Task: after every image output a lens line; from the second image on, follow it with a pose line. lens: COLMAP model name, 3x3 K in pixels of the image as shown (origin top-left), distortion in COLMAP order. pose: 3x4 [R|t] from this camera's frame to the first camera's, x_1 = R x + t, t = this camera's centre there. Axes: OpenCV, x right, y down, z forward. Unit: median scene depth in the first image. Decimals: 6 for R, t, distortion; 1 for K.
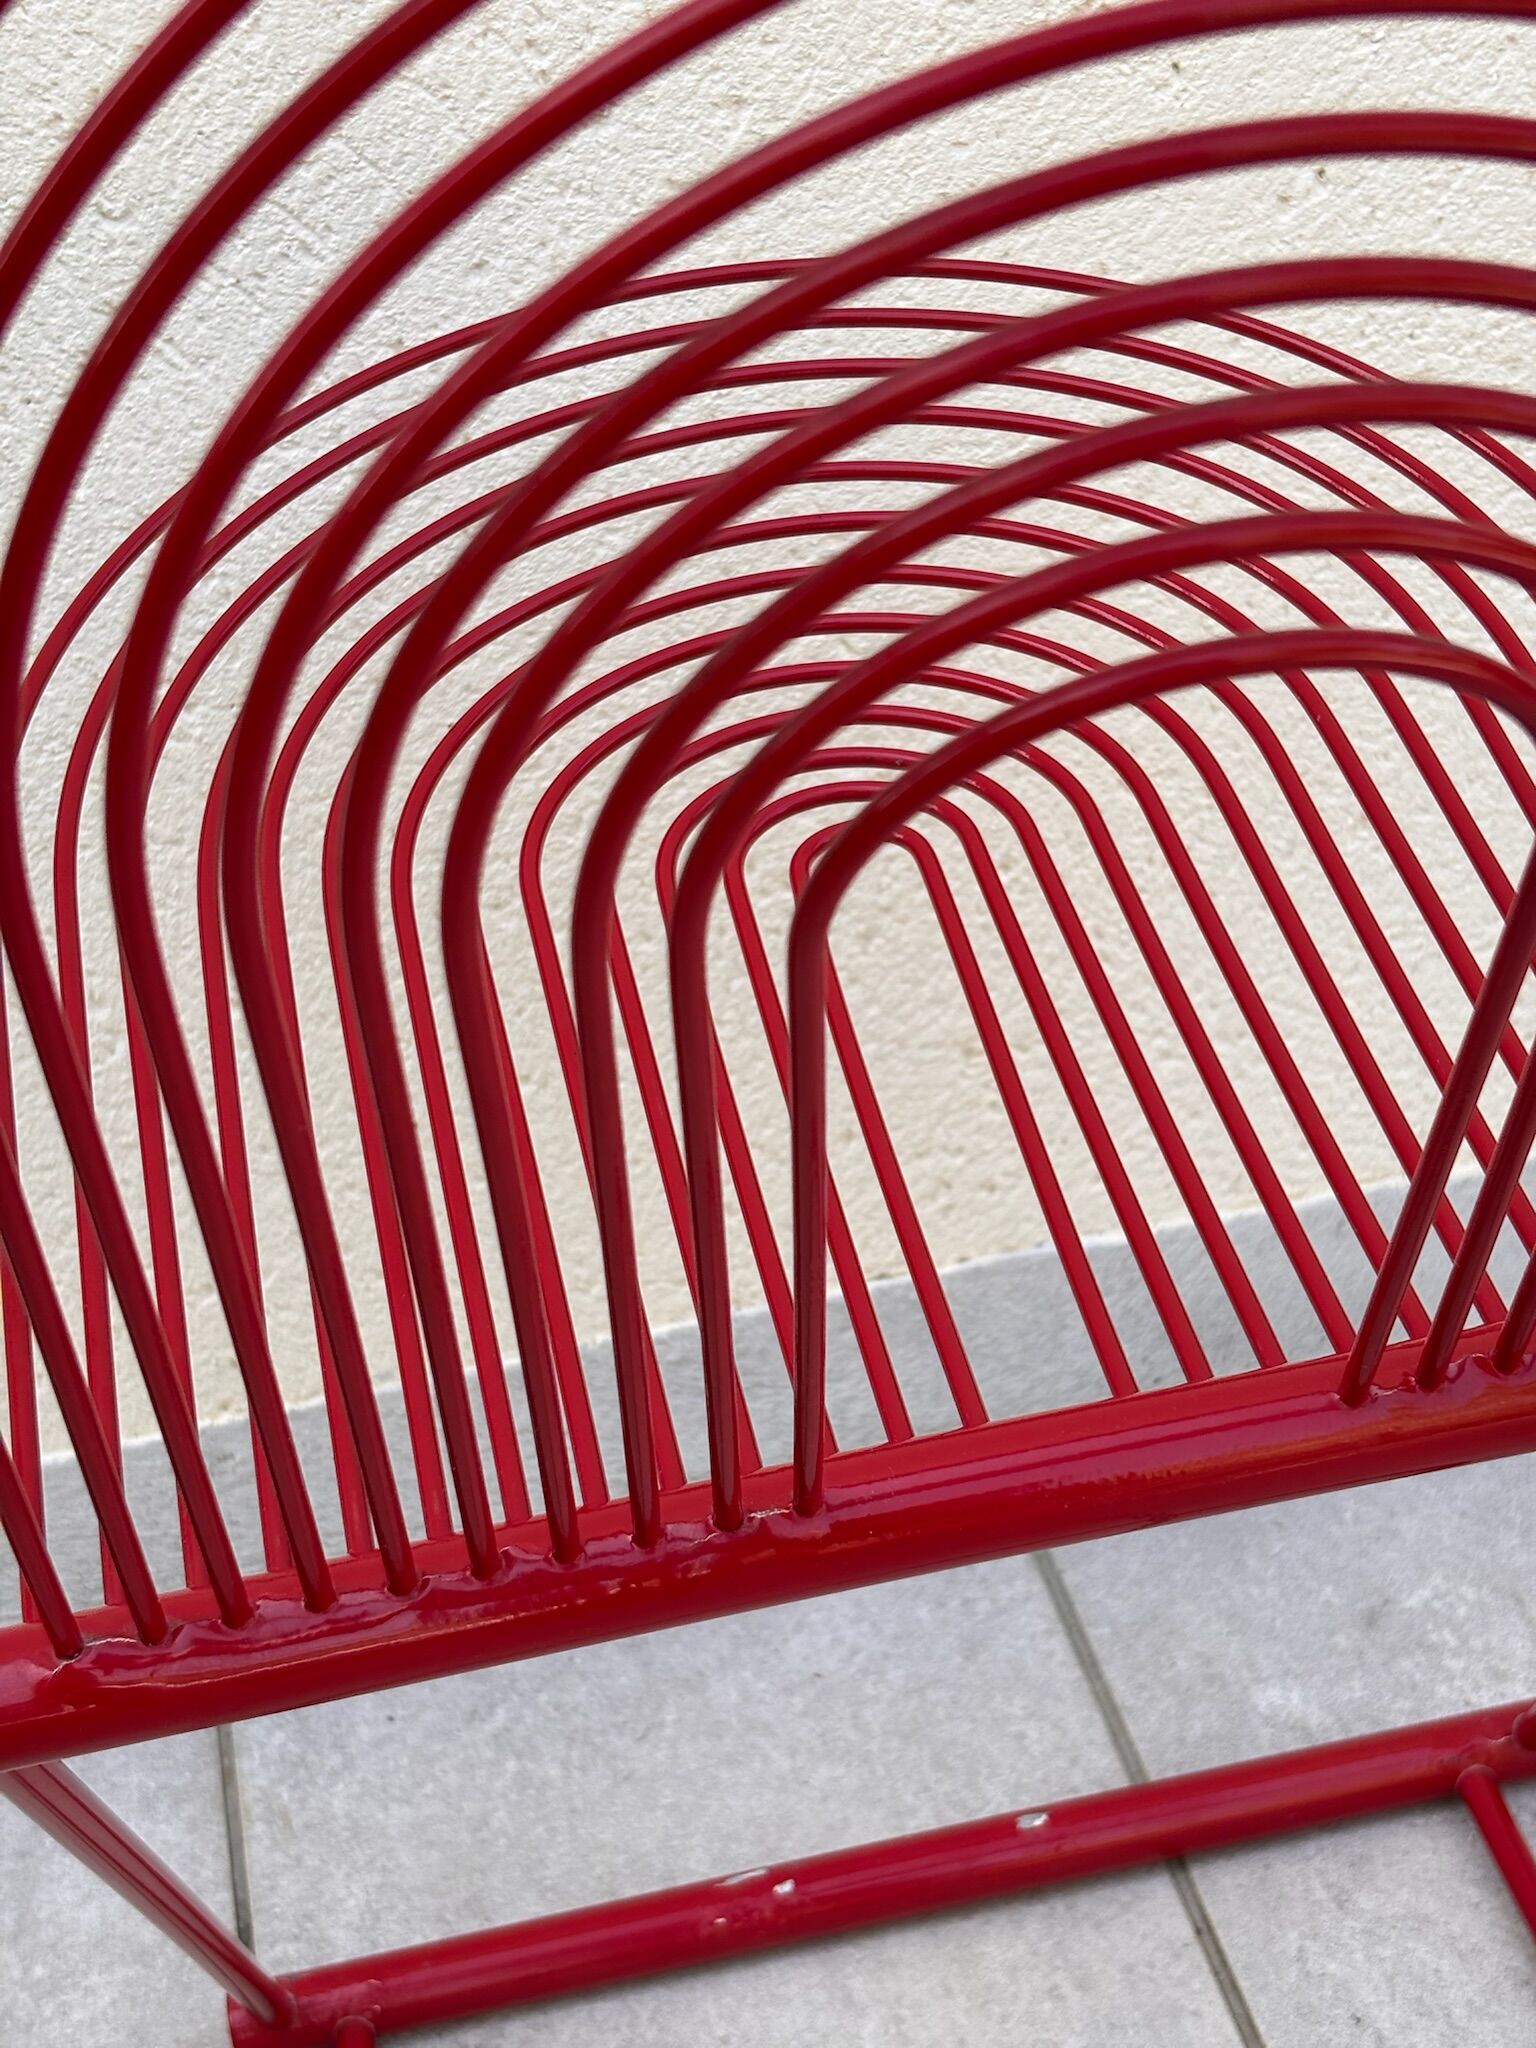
lens RADIAL K [[3123.0, 0, 796.0], [0, 3123.0, 1031.4], [0, 0, 1]] dist [0.236183, -1.030710]
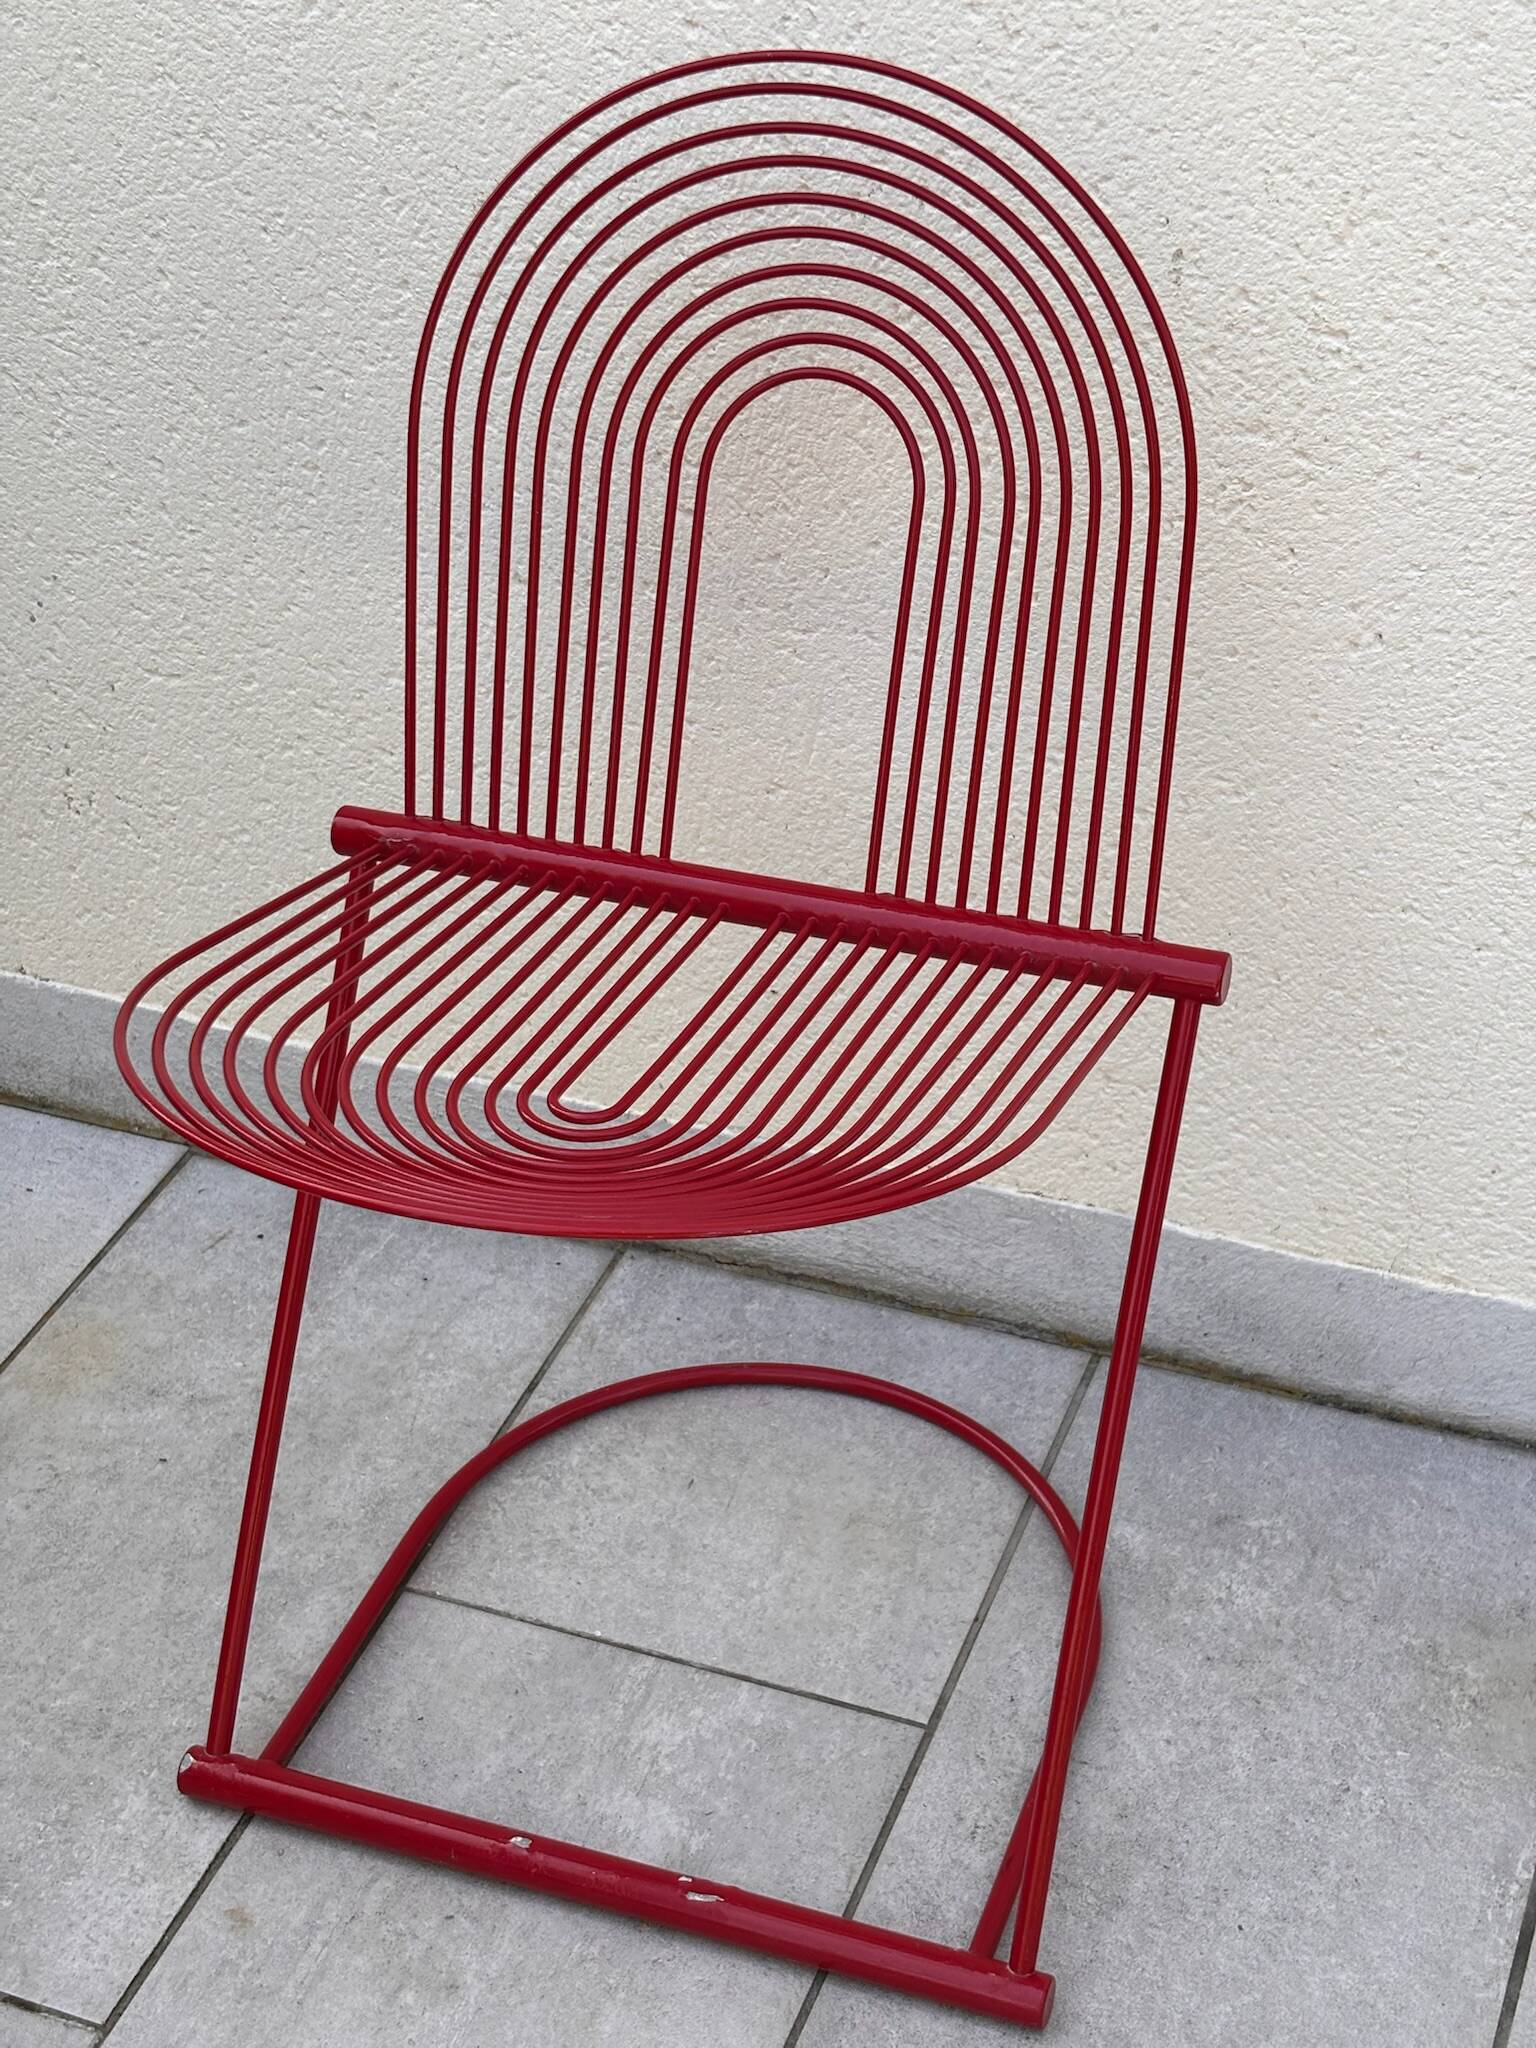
lens RADIAL K [[3133.3, 0, 773.7], [0, 3133.3, 1020.0], [0, 0, 1]] dist [0.256085, -1.081670]
pose [[0.827029, 0.364742, -0.427769, 0.674932], [-0.339078, 0.930593, 0.137923, -0.210554], [0.448385, 0.030981, 0.893303, -0.562150]]
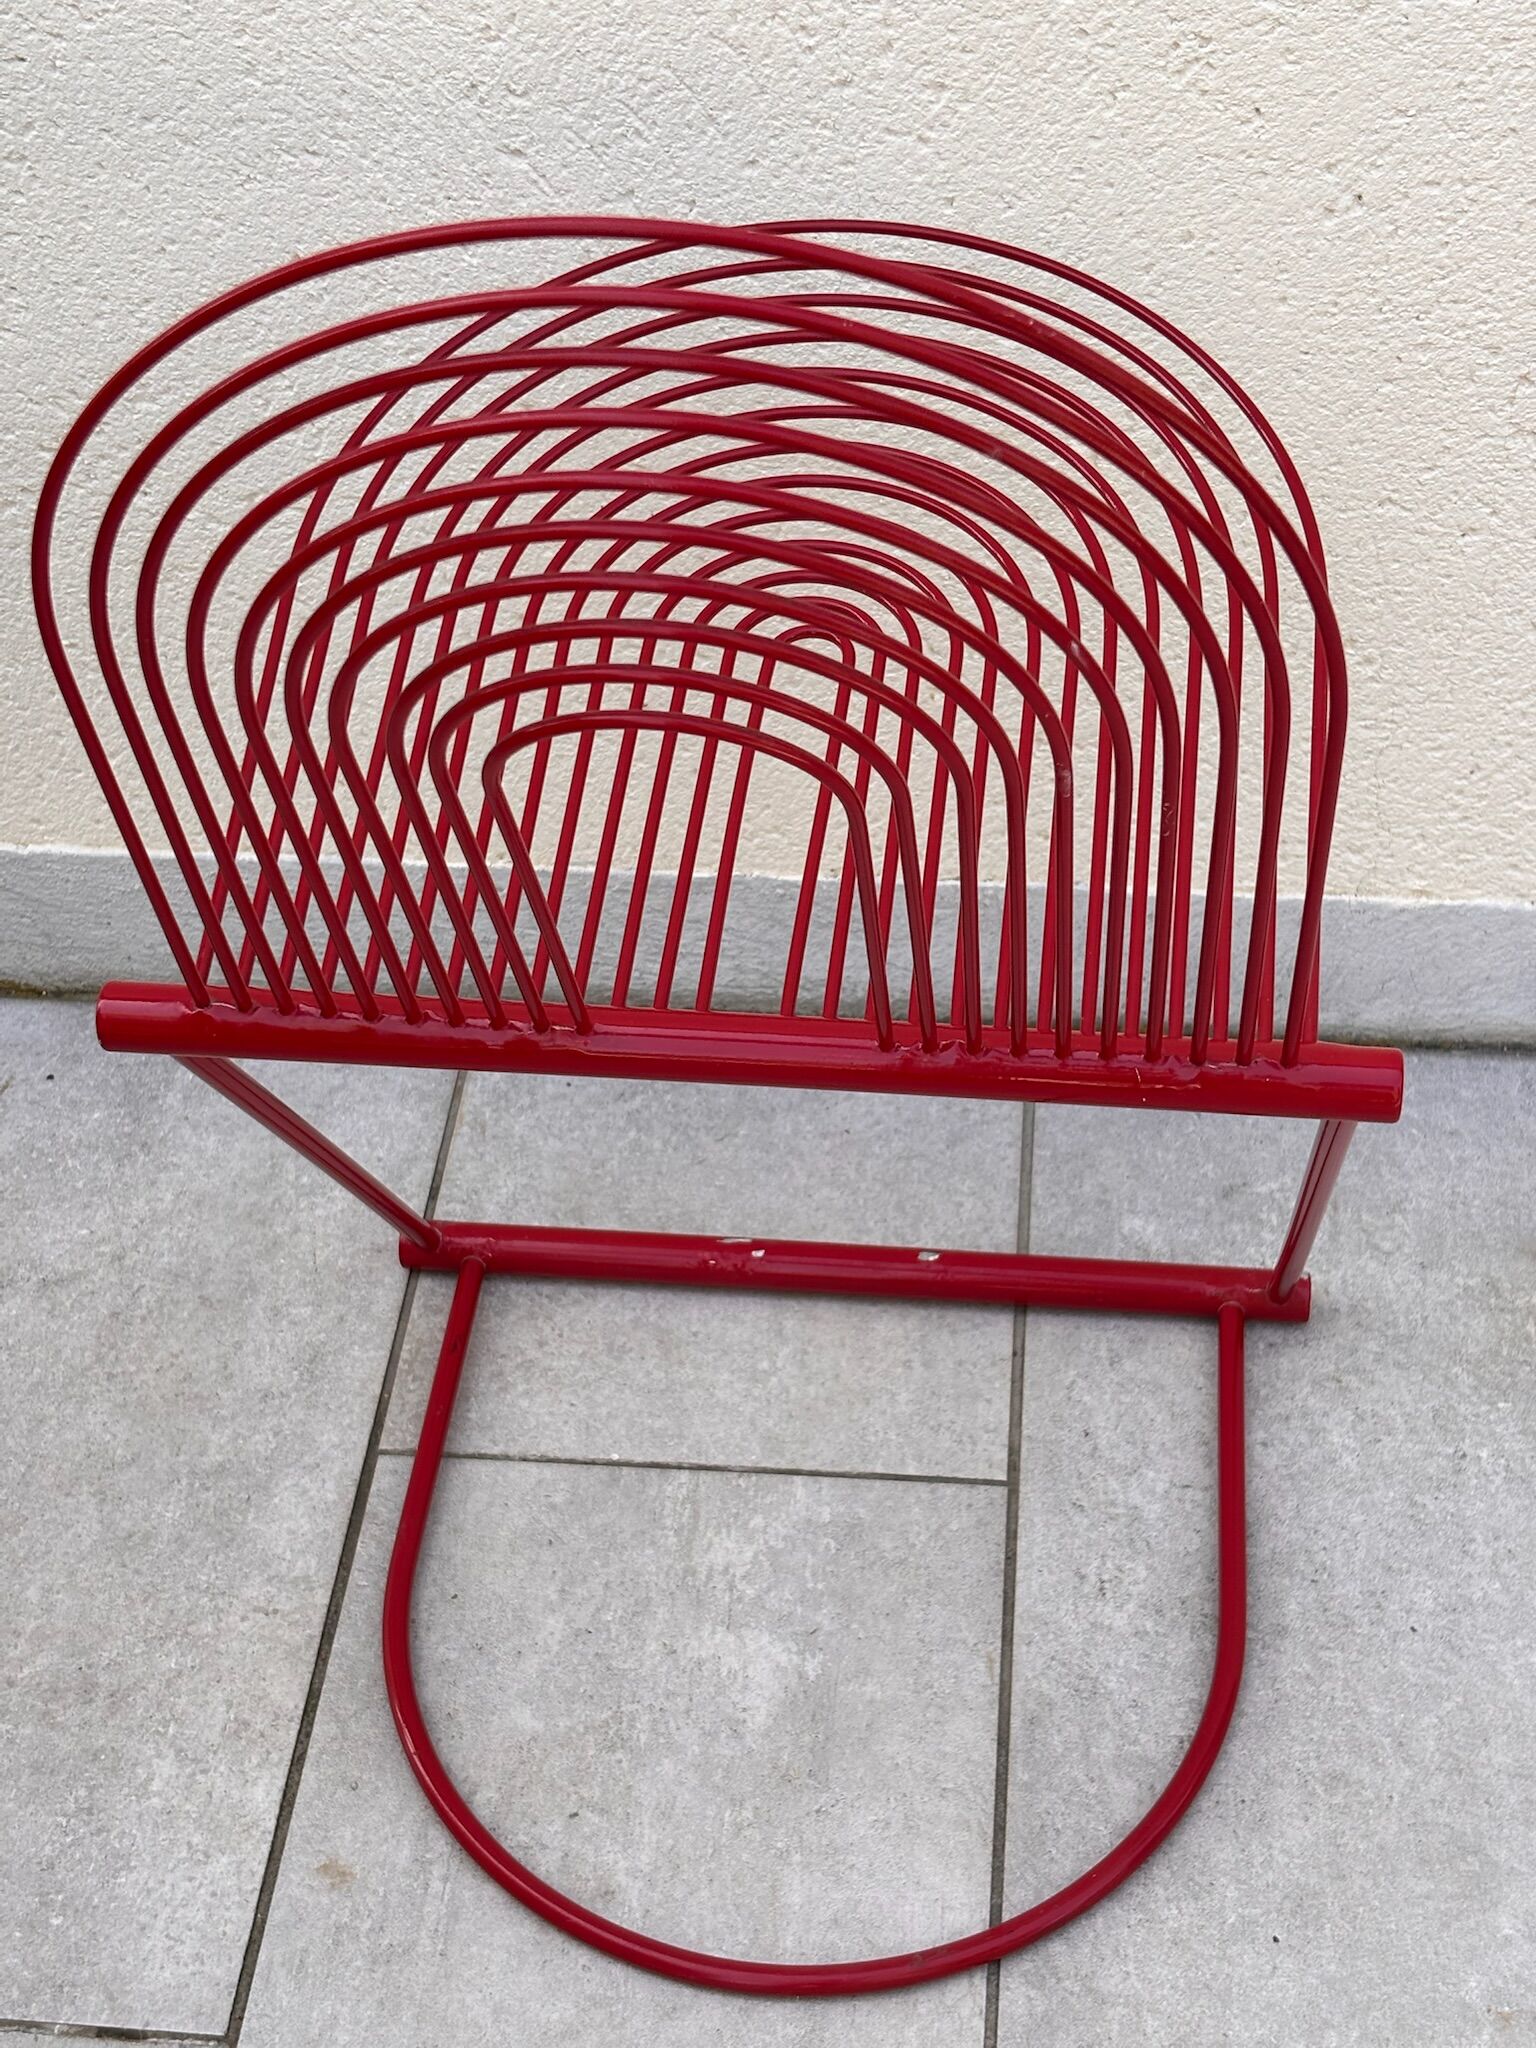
lens RADIAL K [[3135.5, 0, 767.5], [0, 3135.5, 1035.5], [0, 0, 1]] dist [0.263472, -1.142355]
pose [[0.948598, 0.251096, -0.192647, 0.285373], [-0.210615, 0.955199, 0.207933, -0.157277], [0.236227, -0.156670, 0.958984, -0.471580]]
